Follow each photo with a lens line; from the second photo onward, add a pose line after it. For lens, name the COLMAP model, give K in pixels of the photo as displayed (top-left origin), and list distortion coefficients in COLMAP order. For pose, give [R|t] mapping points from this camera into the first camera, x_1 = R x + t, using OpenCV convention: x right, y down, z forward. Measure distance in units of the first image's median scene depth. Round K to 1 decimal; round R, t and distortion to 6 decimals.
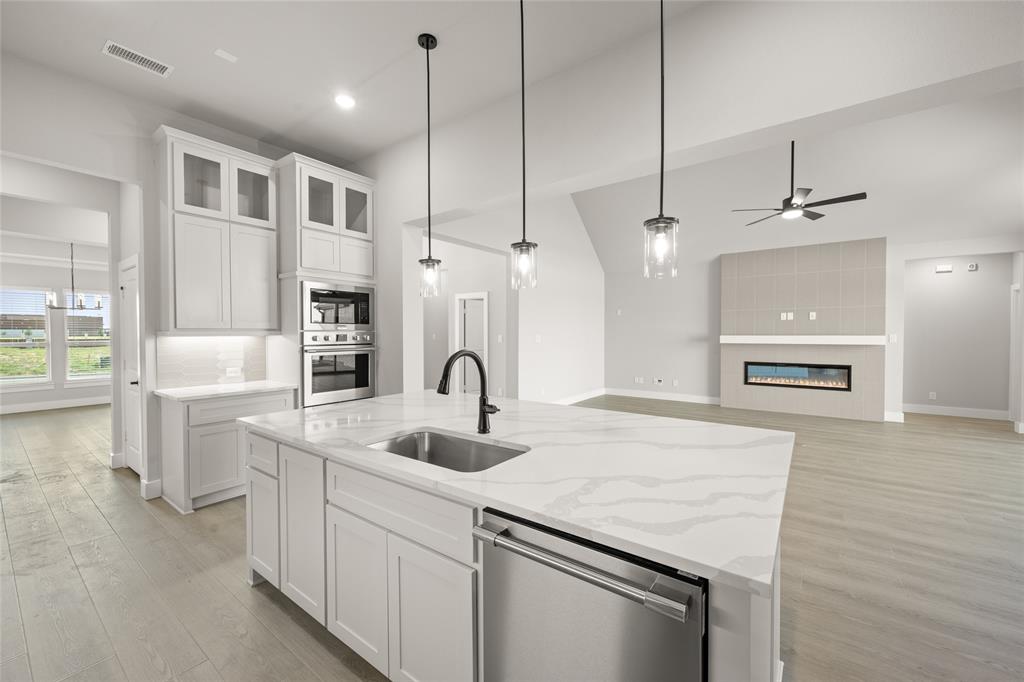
lens RADIAL K [[404.6, 0, 514.4], [0, 404.6, 339.3], [0, 0, 1]] dist [0.000725, 0.000366]
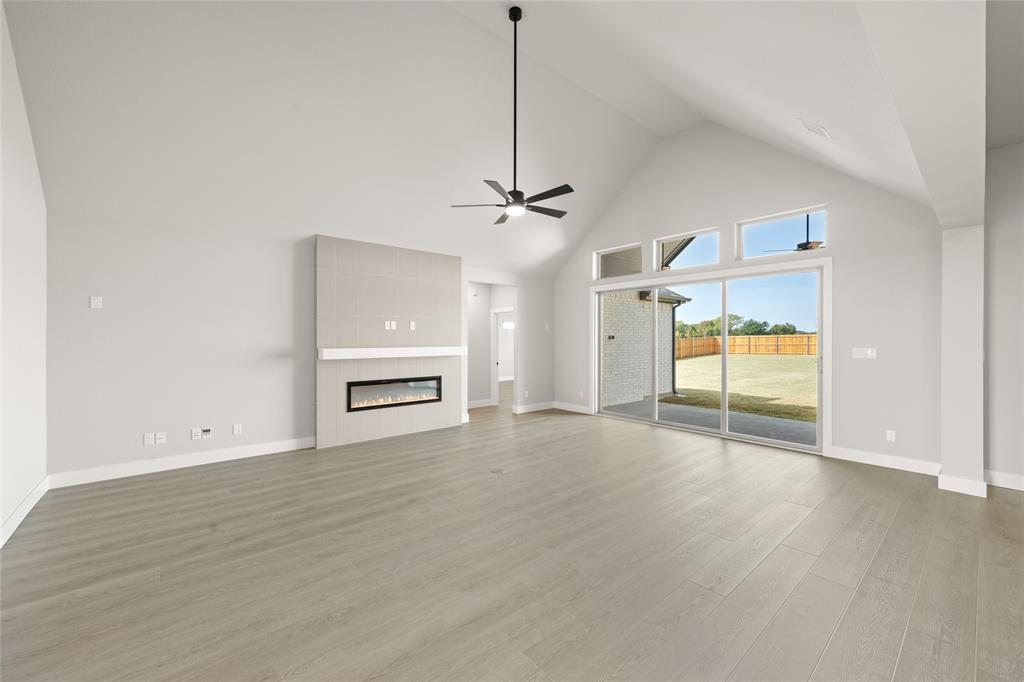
lens RADIAL K [[404.6, 0, 514.4], [0, 404.6, 339.3], [0, 0, 1]] dist [0.000725, 0.000366]
pose [[0.229669, 0.001280, 0.973268, -0.107855], [0.017322, 0.999835, -0.005403, -0.017315], [-0.973115, 0.018100, 0.229609, 0.540754]]
